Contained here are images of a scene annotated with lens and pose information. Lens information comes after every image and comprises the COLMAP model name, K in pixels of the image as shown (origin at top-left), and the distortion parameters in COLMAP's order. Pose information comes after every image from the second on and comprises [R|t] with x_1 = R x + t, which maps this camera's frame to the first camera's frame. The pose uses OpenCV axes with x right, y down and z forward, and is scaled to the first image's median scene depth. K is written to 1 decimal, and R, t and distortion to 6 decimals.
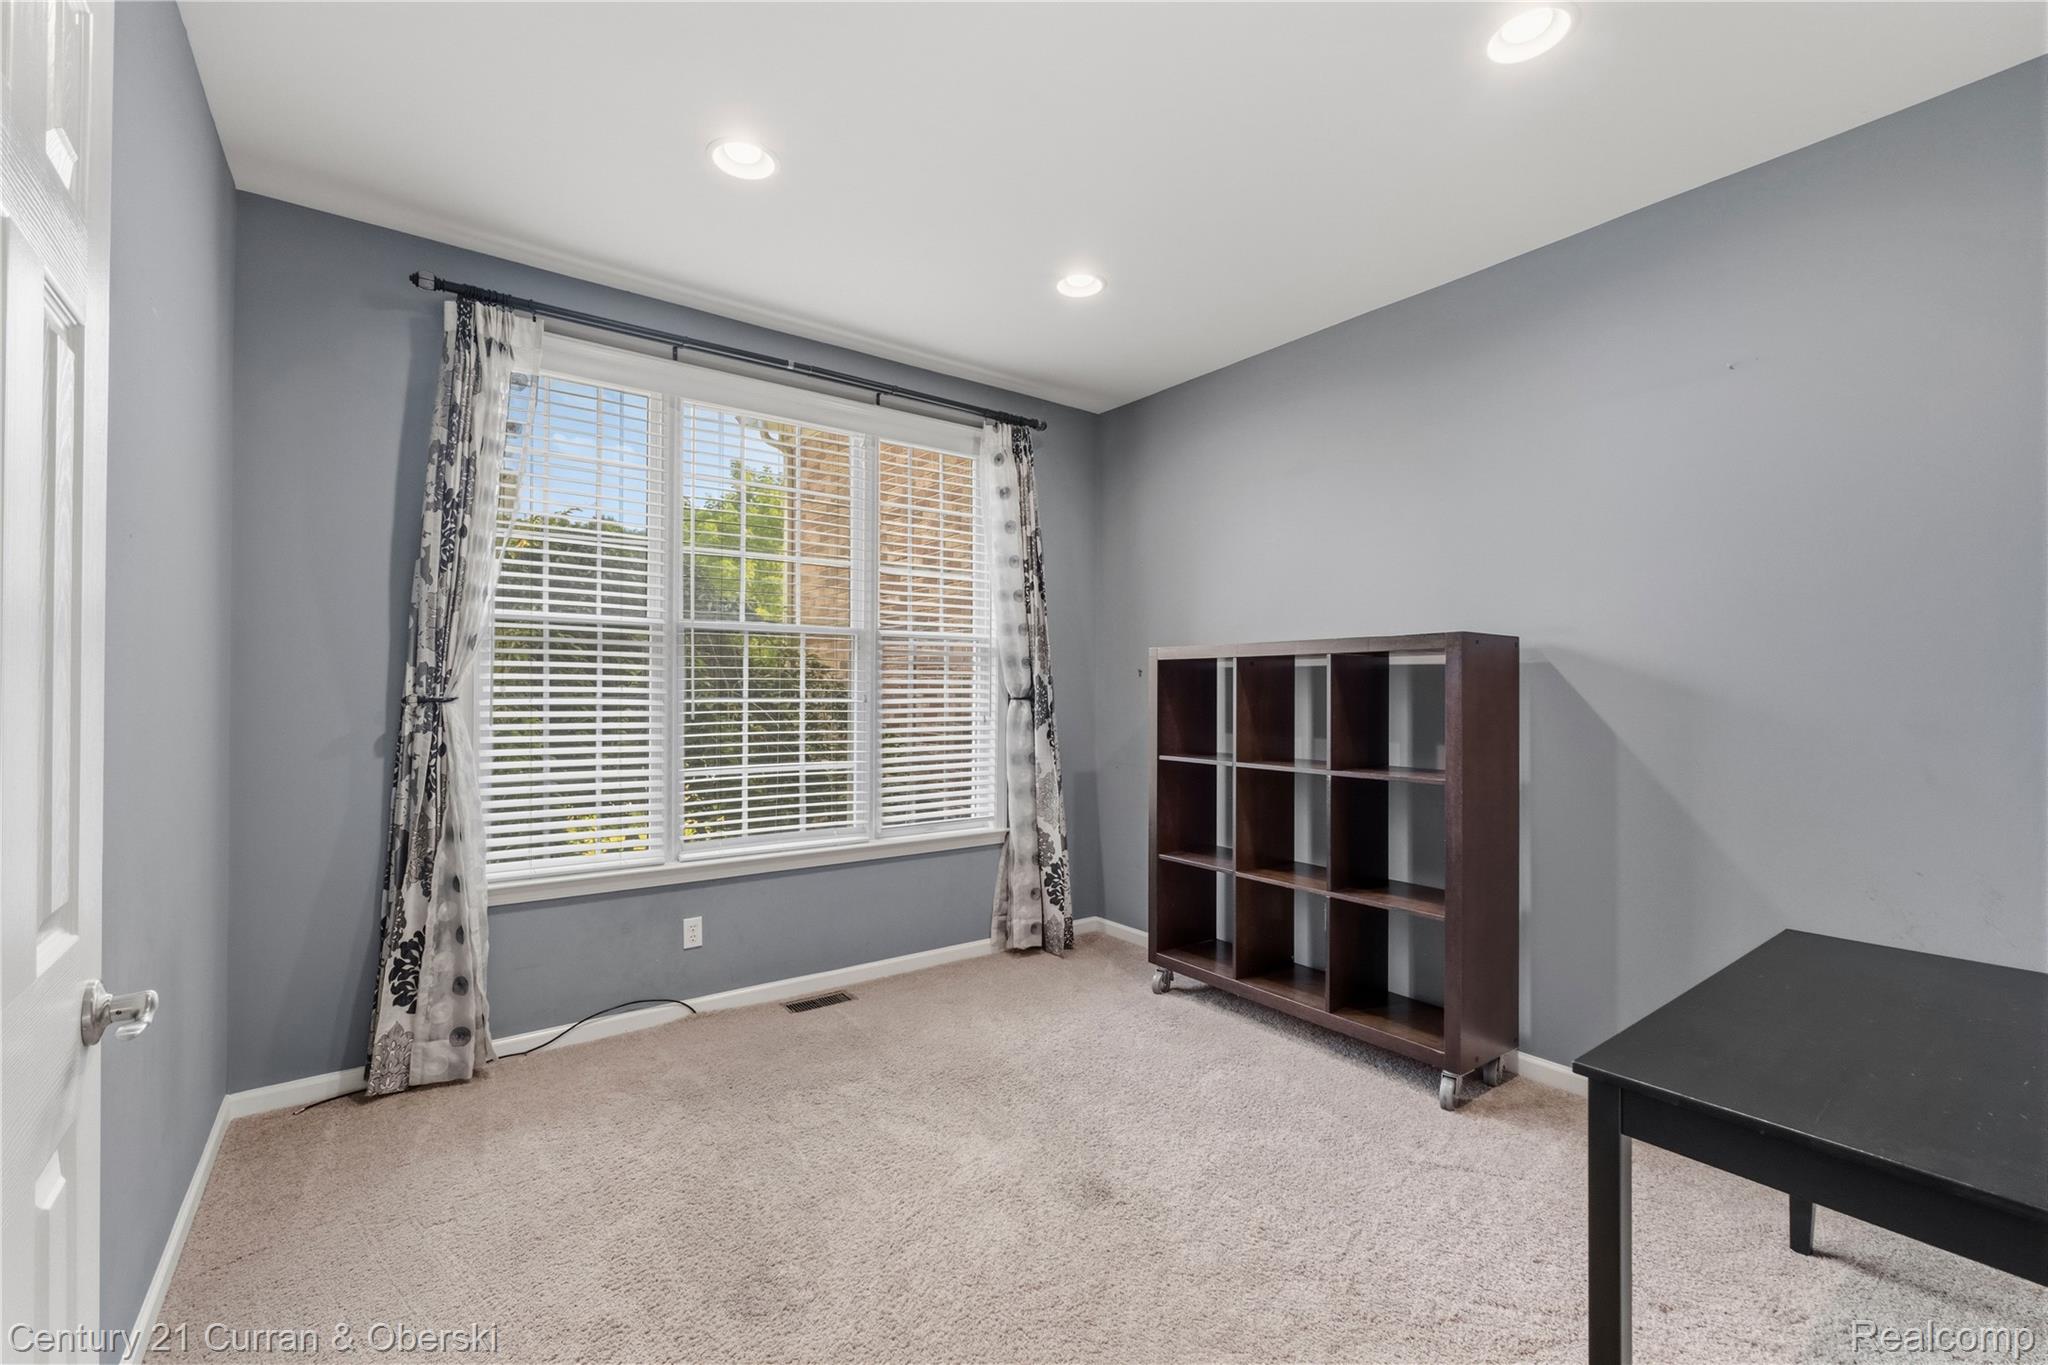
lens RADIAL K [[867.3, 0, 1031.4], [0, 867.3, 684.5], [0, 0, 1]] dist [-0.002747, -0.000207]
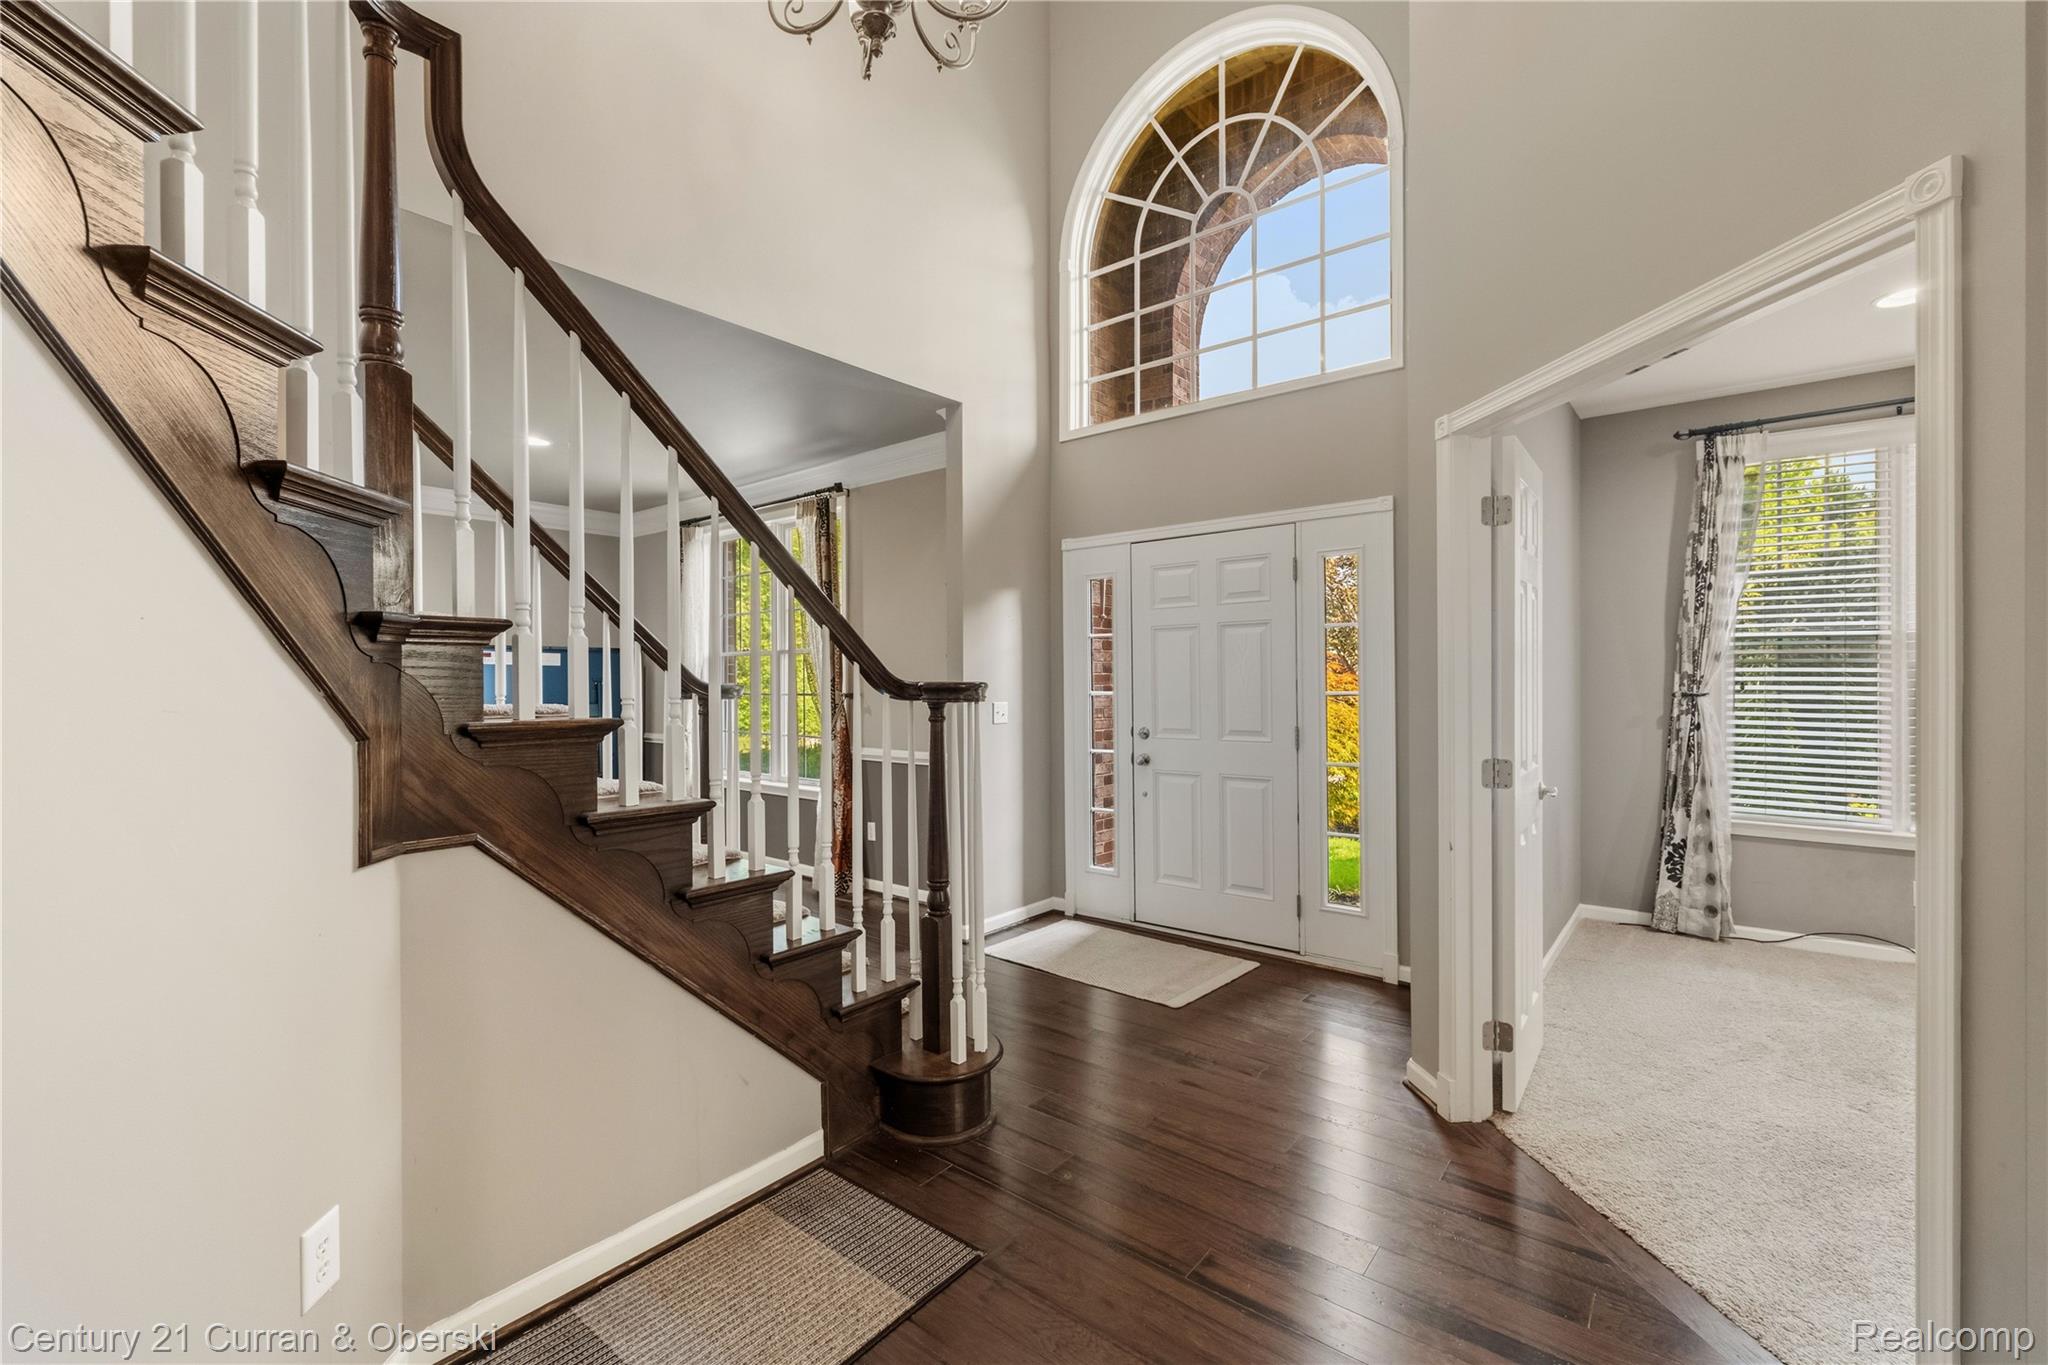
lens RADIAL K [[867.3, 0, 1030.4], [0, 867.3, 676.5], [0, 0, 1]] dist [-0.002747, -0.000207]
pose [[0.250496, -0.003541, -0.968111, 0.542556], [0.008009, 0.999967, -0.001585, -0.022816], [0.968085, -0.007357, 0.250516, -0.570773]]
